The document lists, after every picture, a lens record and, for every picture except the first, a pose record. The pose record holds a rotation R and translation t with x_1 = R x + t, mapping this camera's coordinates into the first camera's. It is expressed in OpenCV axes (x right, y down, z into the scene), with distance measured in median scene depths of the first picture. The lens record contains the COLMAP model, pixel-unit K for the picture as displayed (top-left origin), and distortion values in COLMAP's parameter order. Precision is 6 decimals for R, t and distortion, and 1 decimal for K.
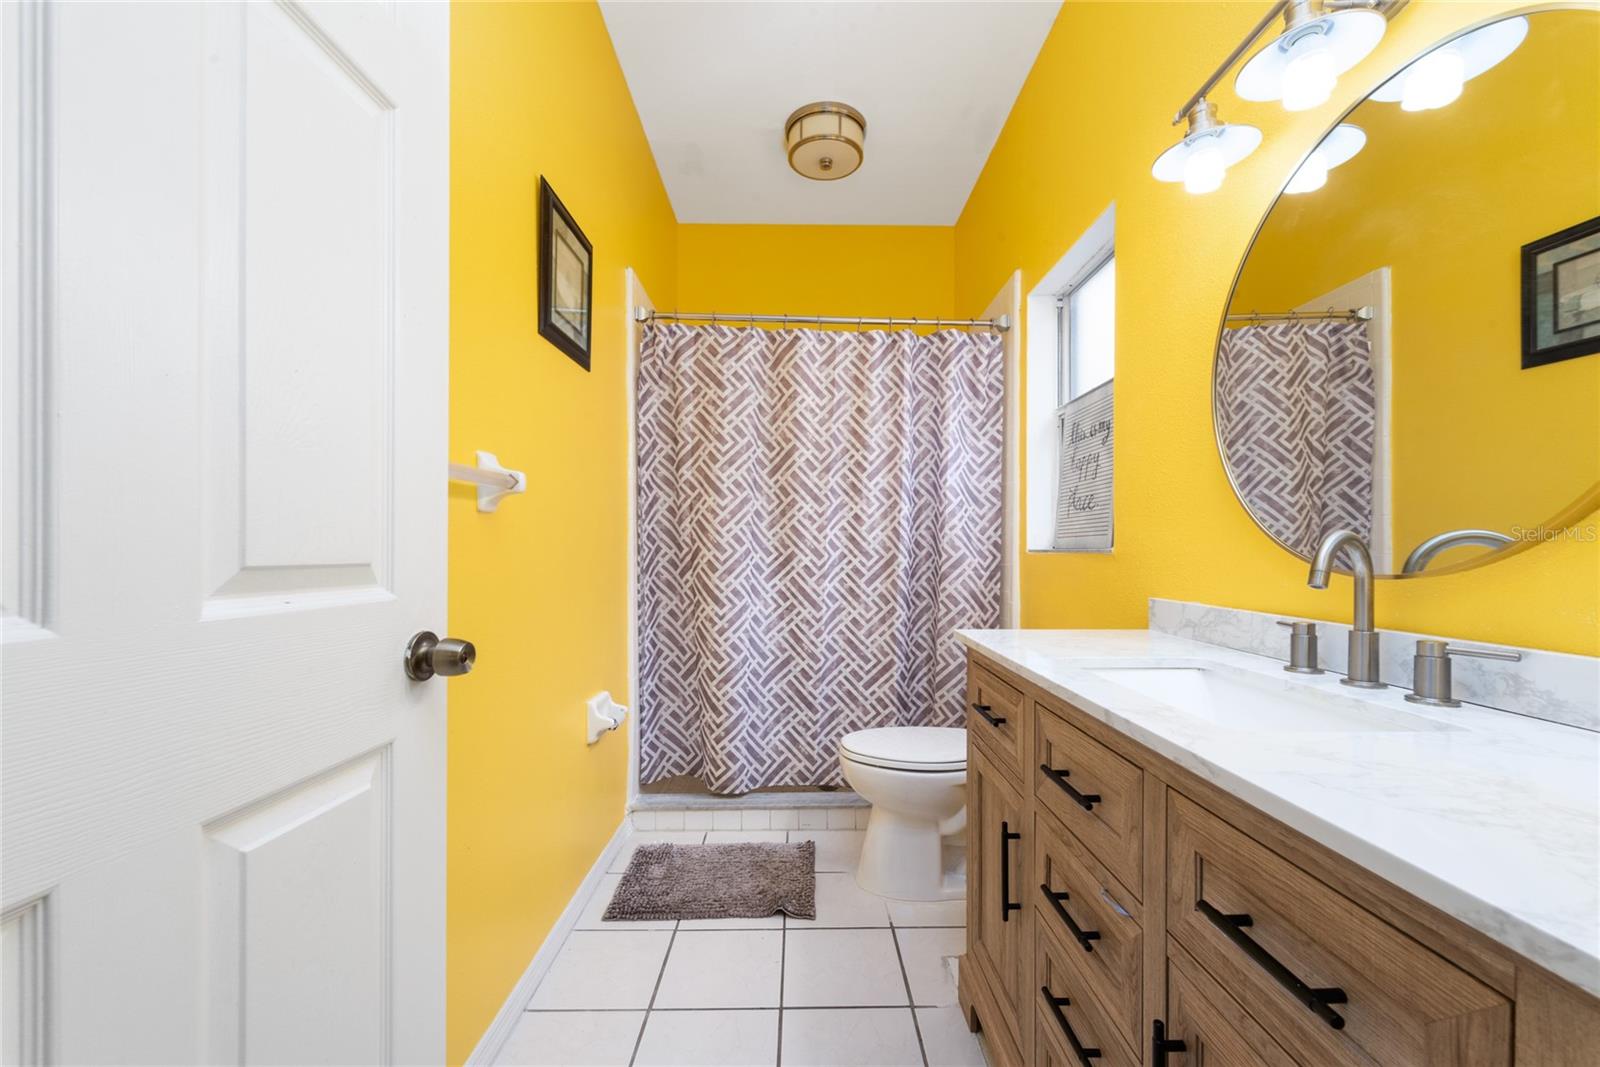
lens RADIAL K [[630.2, 0, 800.4], [0, 630.2, 543.4], [0, 0, 1]] dist [0.001109, 0.000003]
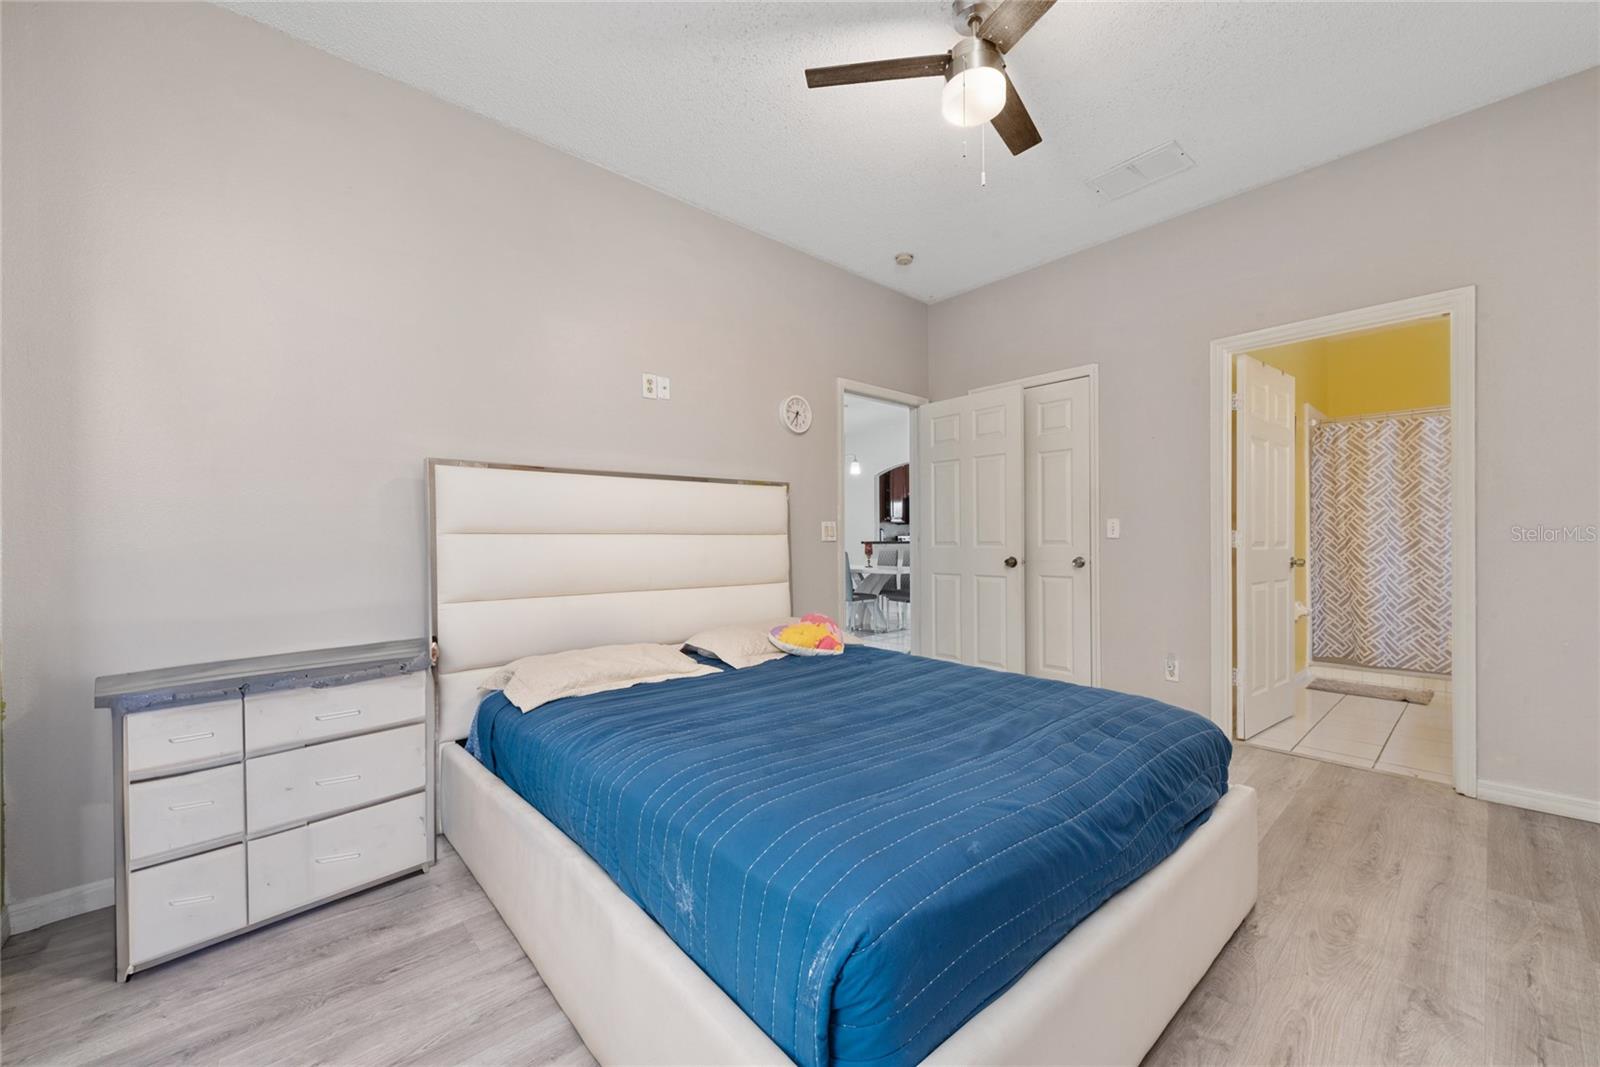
lens RADIAL K [[630.2, 0, 795.6], [0, 630.2, 544.2], [0, 0, 1]] dist [0.001109, 0.000003]
pose [[0.661328, -0.003156, -0.750090, 0.164049], [0.016953, 0.999799, 0.010741, -0.022641], [0.749905, -0.019819, 0.661249, -1.561719]]
